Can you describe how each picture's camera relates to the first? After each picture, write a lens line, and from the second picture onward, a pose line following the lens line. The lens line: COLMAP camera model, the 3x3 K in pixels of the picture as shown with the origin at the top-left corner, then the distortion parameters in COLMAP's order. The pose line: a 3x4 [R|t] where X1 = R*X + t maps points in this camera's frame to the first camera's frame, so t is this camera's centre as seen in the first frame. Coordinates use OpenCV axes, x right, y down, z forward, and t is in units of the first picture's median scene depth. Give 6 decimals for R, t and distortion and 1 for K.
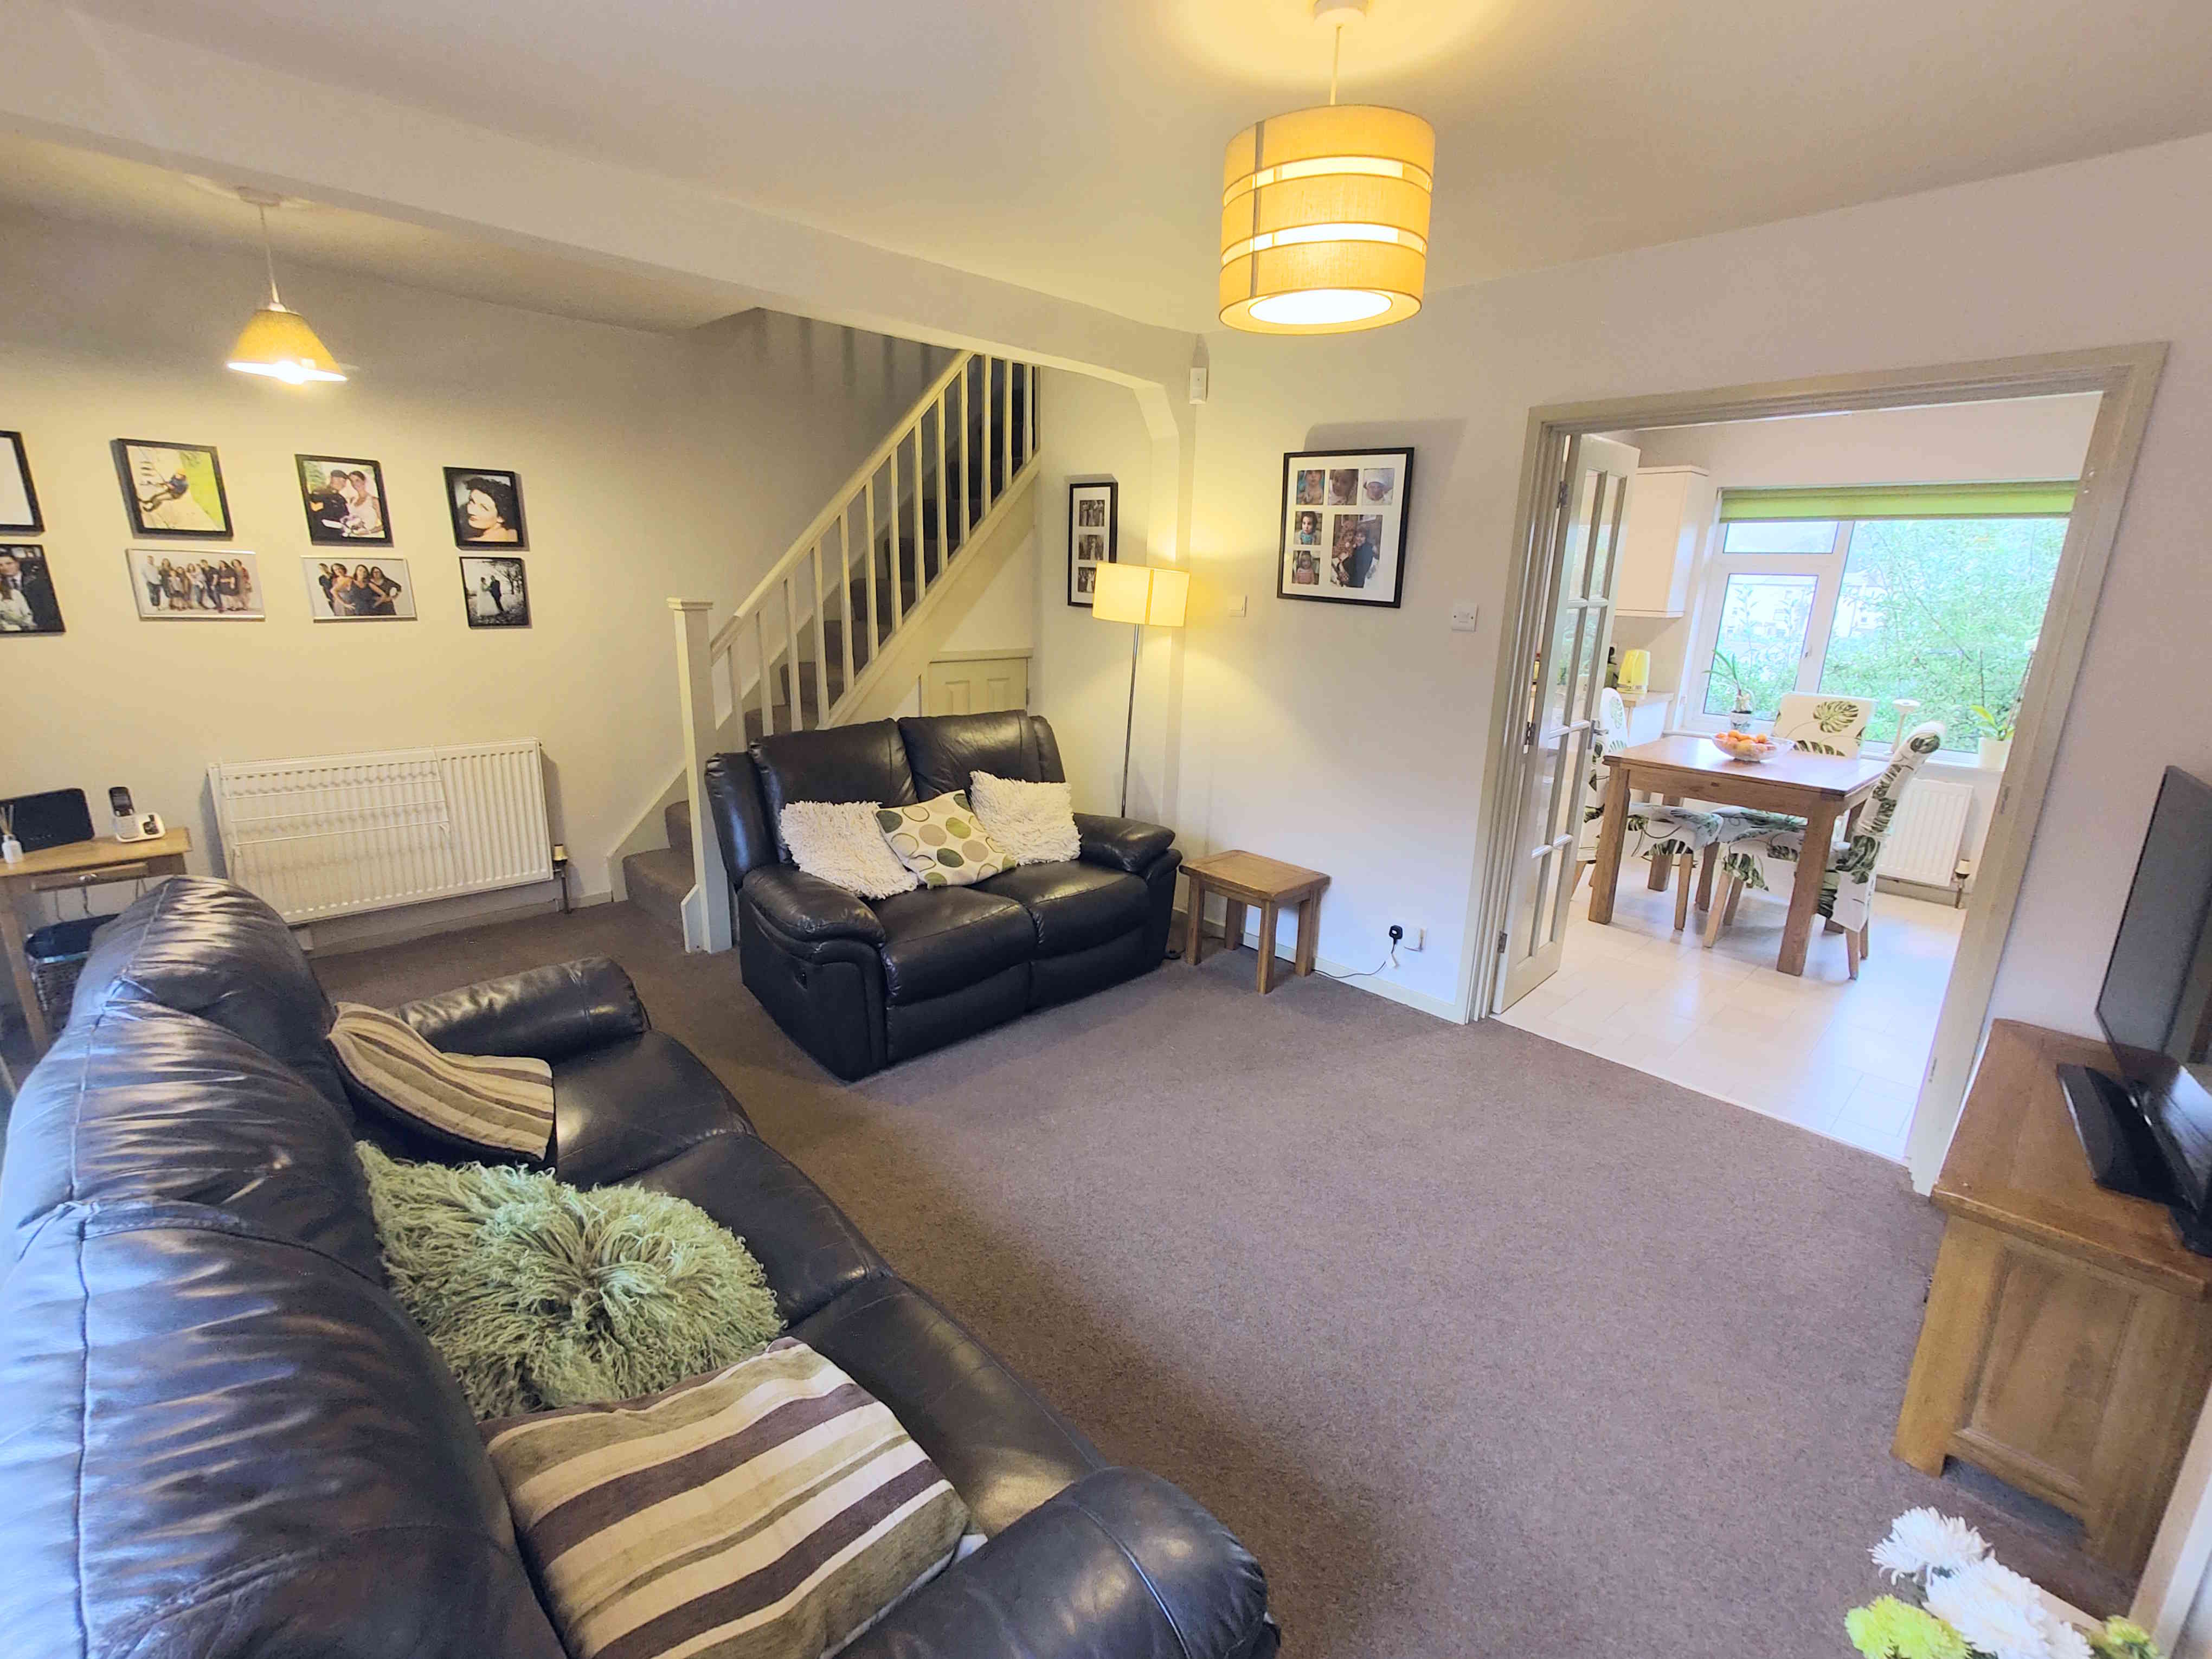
lens RADIAL K [[954.4, 0, 1109.9], [0, 954.4, 829.9], [0, 0, 1]] dist [-0.002704, 0.007566]
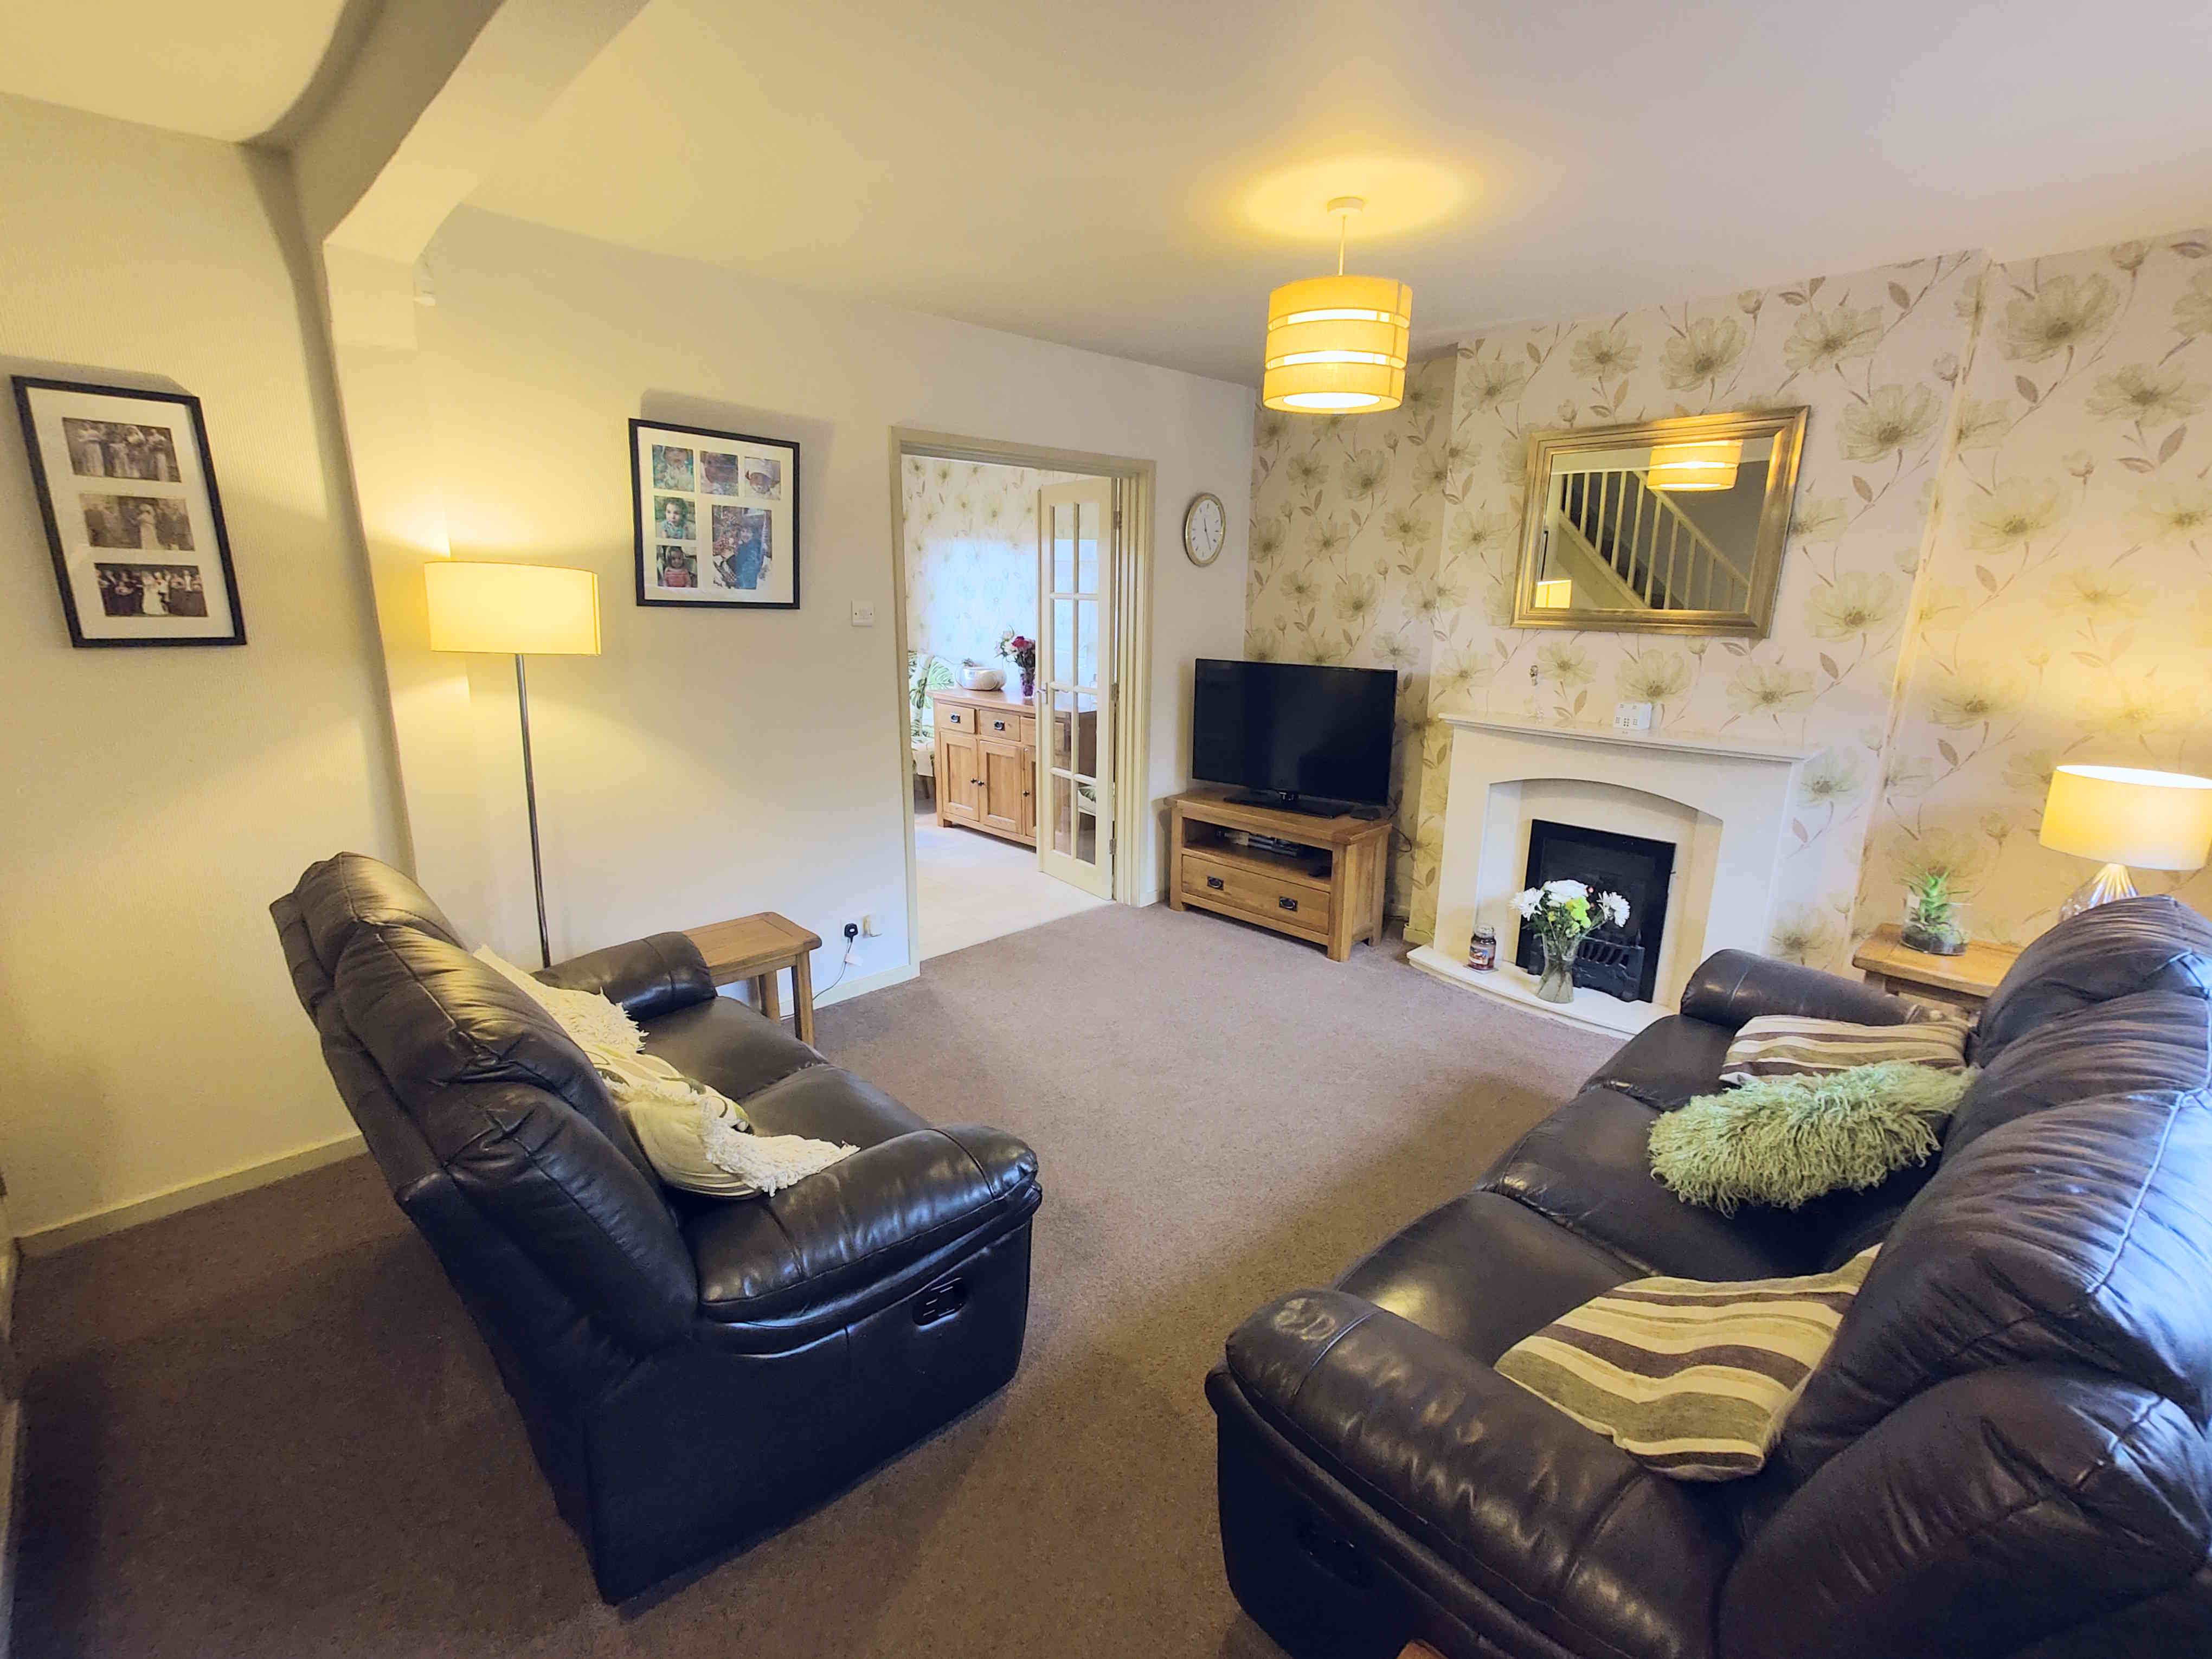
lens RADIAL K [[971.7, 0, 1108.4], [0, 971.7, 819.2], [0, 0, 1]] dist [-0.000346, 0.006394]
pose [[0.009082, -0.264752, 0.964274, -0.669681], [0.251403, 0.933944, 0.254057, -0.198396], [-0.967840, 0.240114, 0.075041, 0.655151]]
